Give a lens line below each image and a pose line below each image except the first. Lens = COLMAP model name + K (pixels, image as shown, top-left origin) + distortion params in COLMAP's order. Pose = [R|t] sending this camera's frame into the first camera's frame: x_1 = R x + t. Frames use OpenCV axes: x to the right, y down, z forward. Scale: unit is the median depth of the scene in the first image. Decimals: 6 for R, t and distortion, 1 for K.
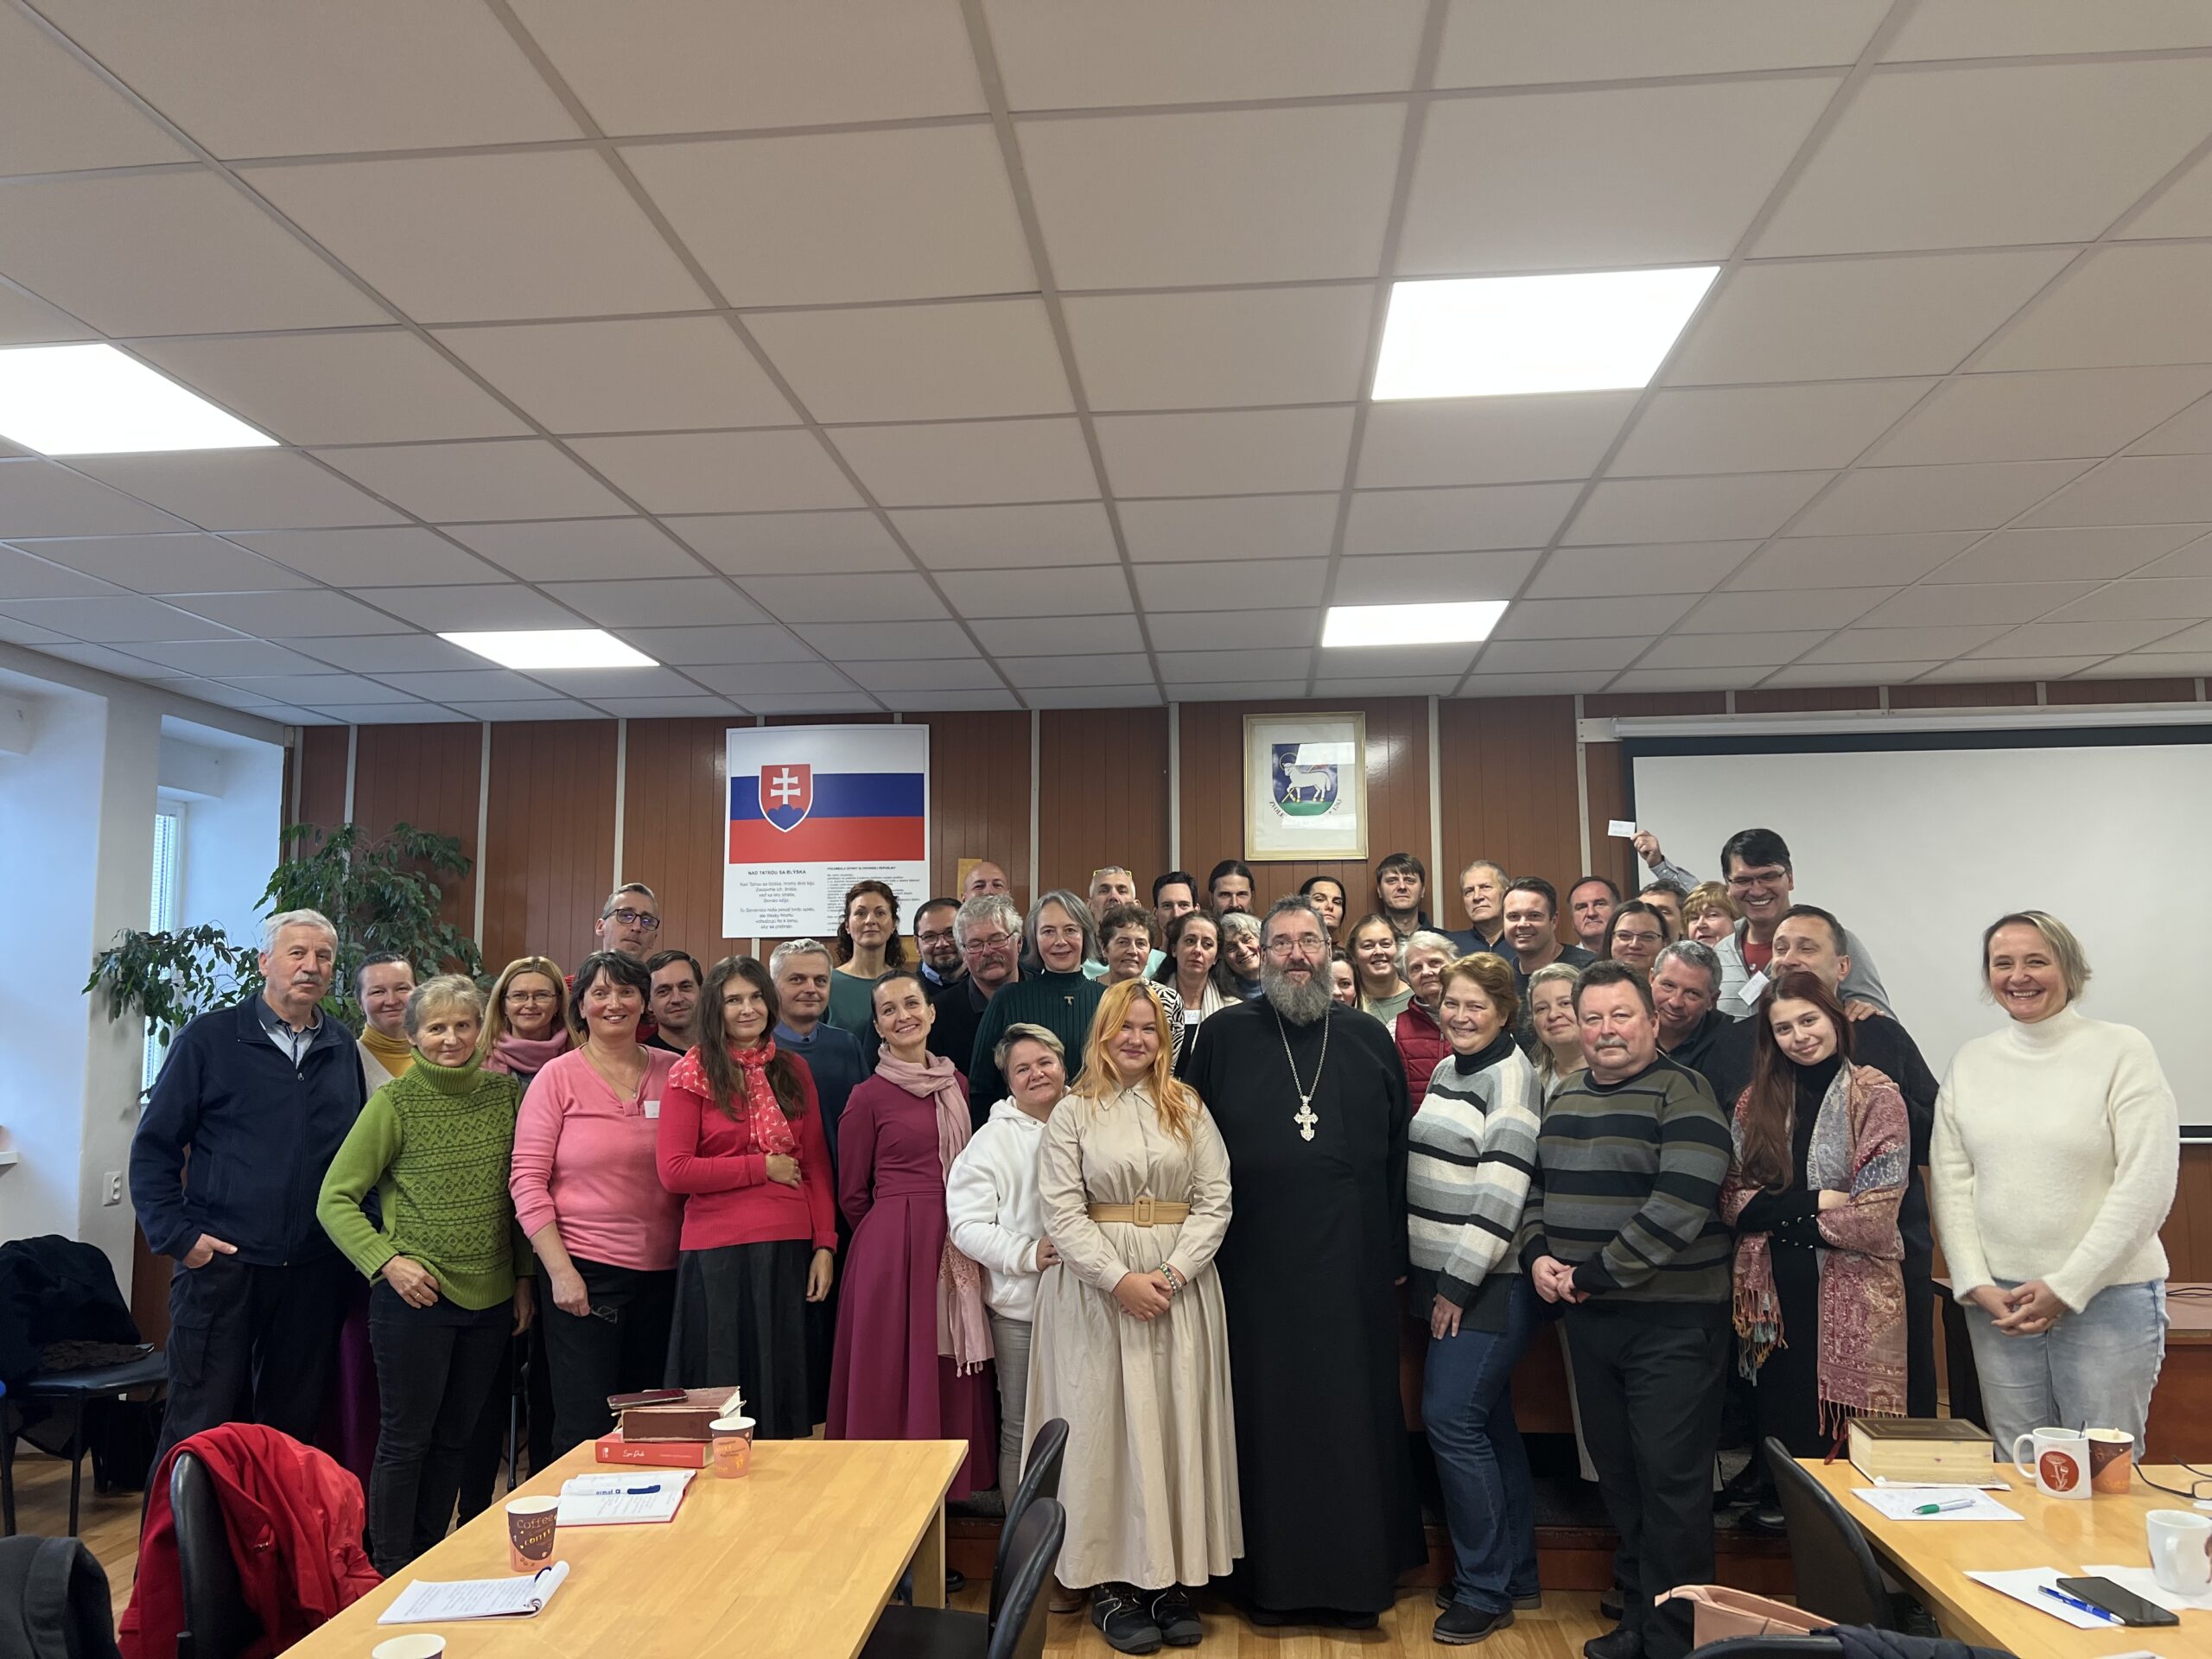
lens RADIAL K [[1676.0, 0, 1105.1], [0, 1676.0, 834.0], [0, 0, 1]] dist [0.001707, 0.006903]
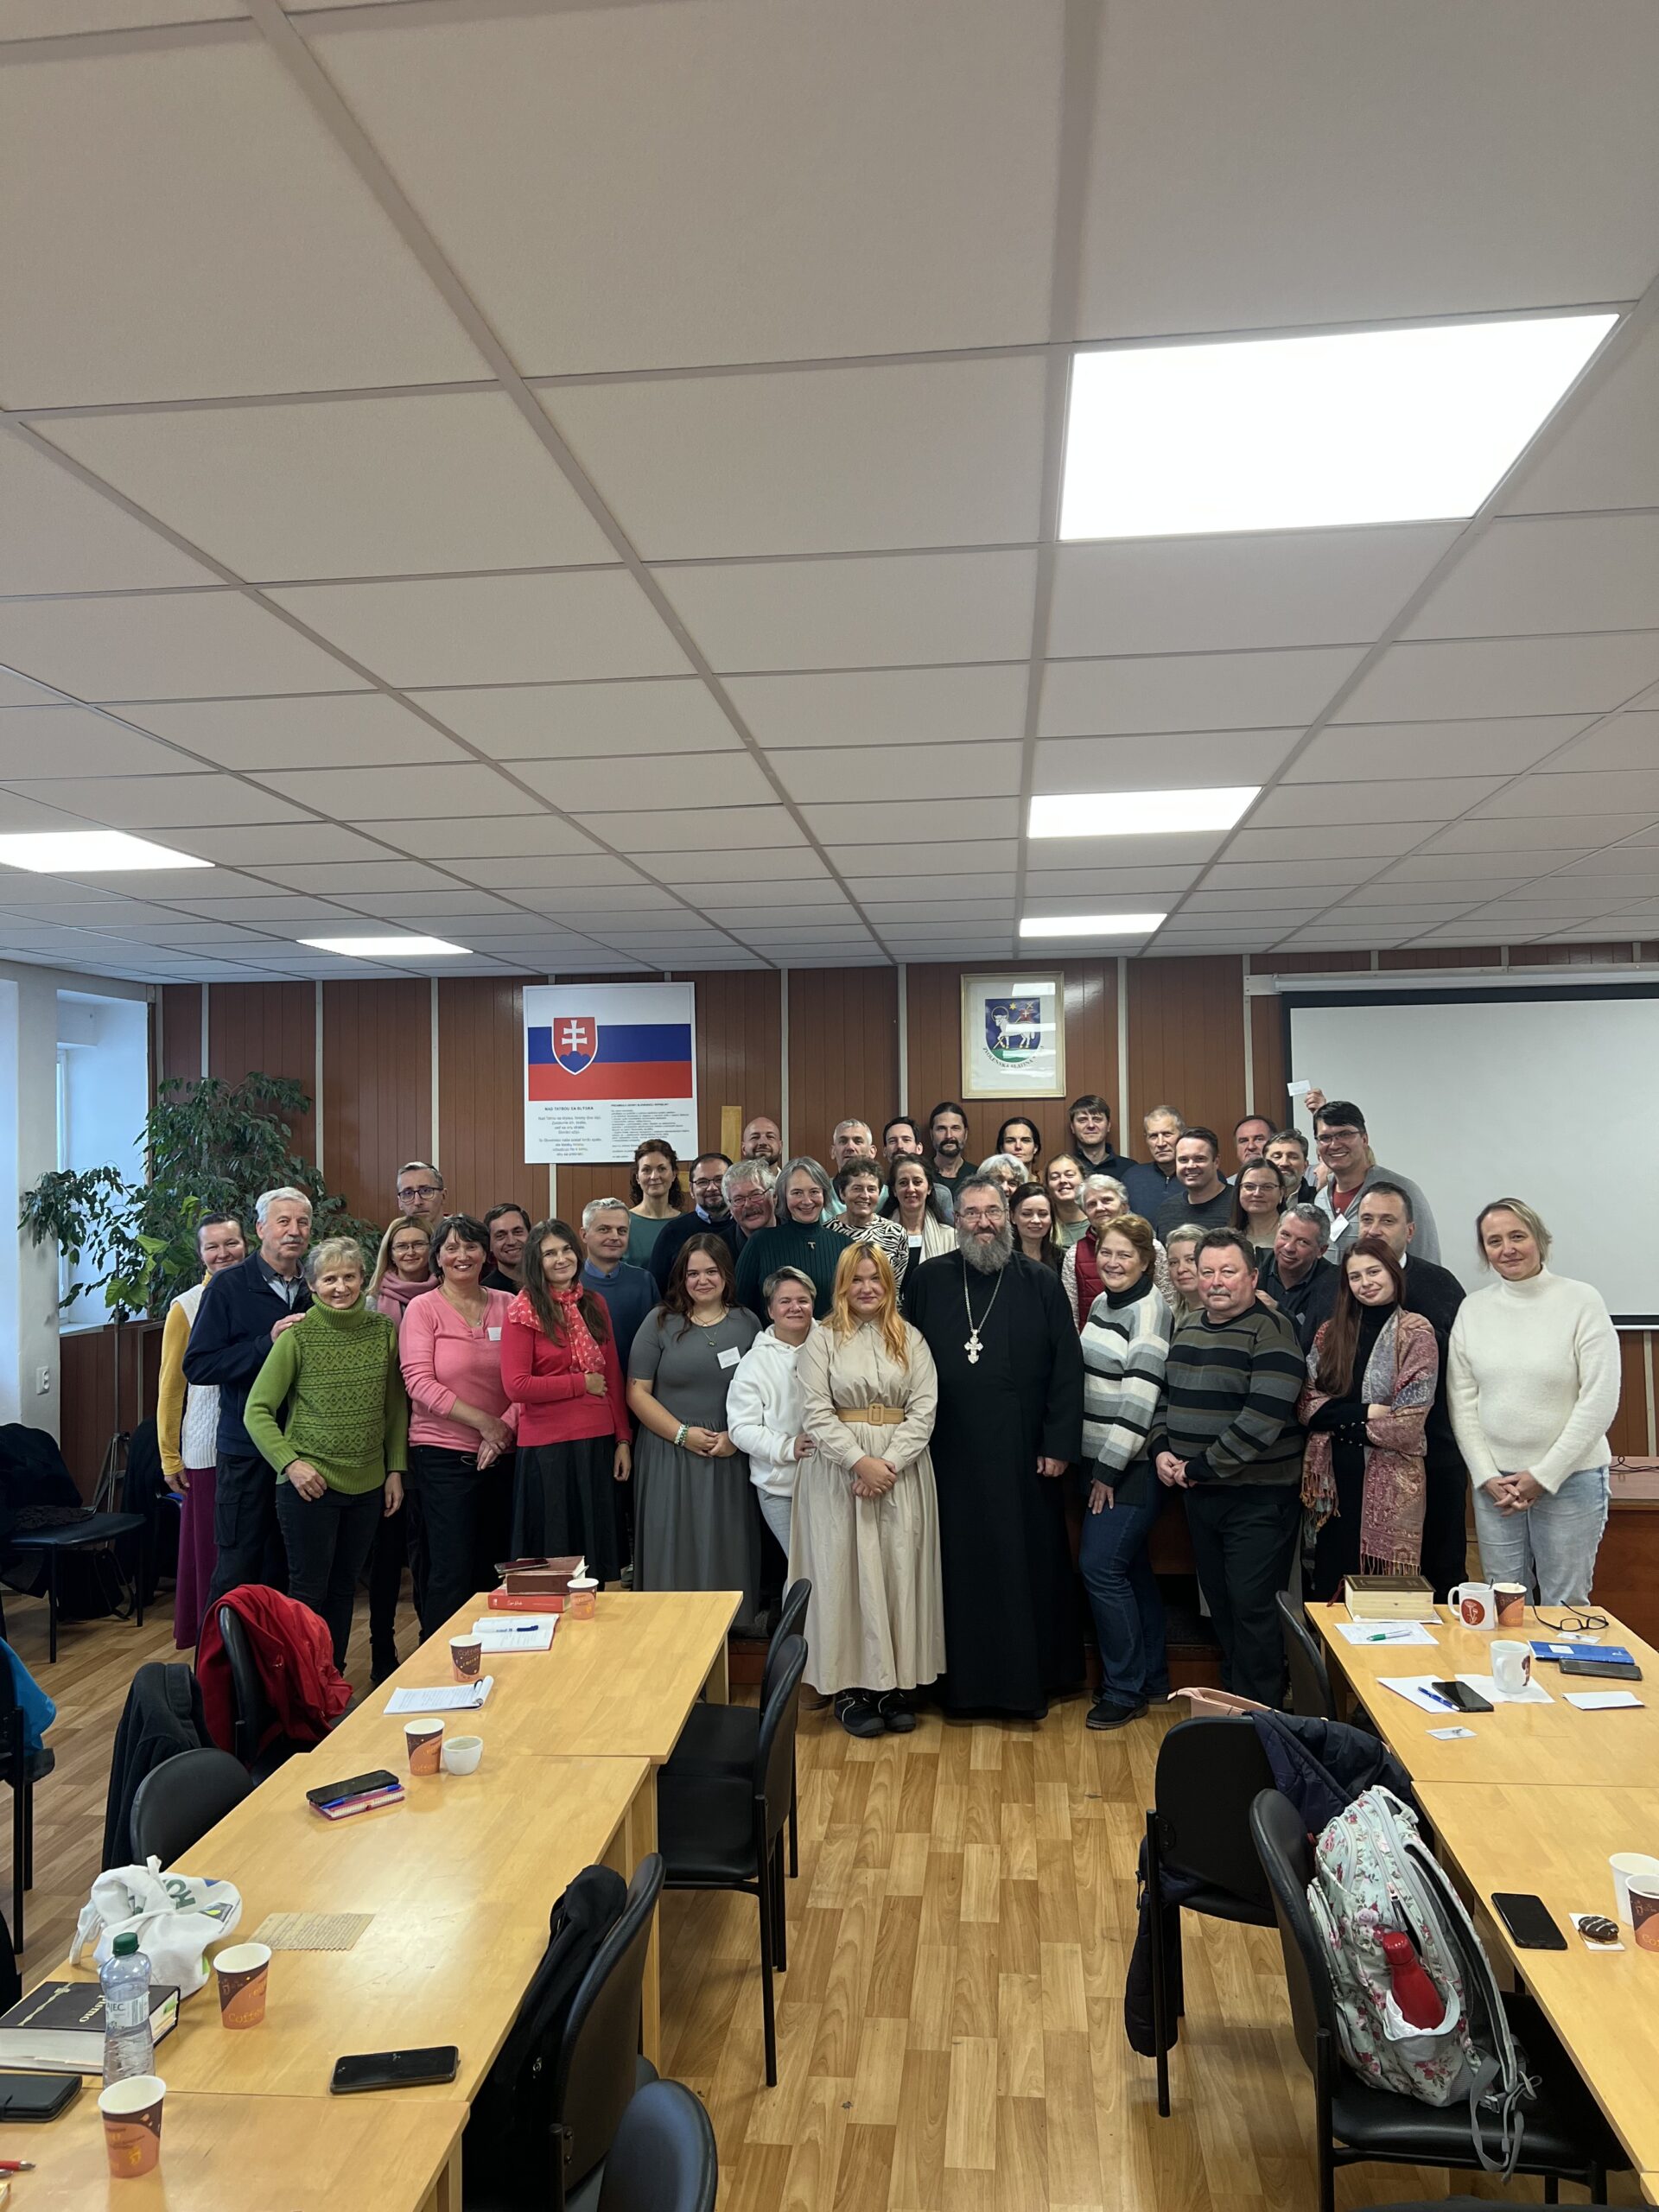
lens RADIAL K [[1676.0, 0, 828.2], [0, 1676.0, 1096.7], [0, 0, 1]] dist [0.001707, 0.006903]
pose [[0.999771, -0.010739, -0.018490, 0.016139], [0.012218, 0.996571, 0.081831, -0.132566], [0.017548, -0.082038, 0.996475, -0.294832]]
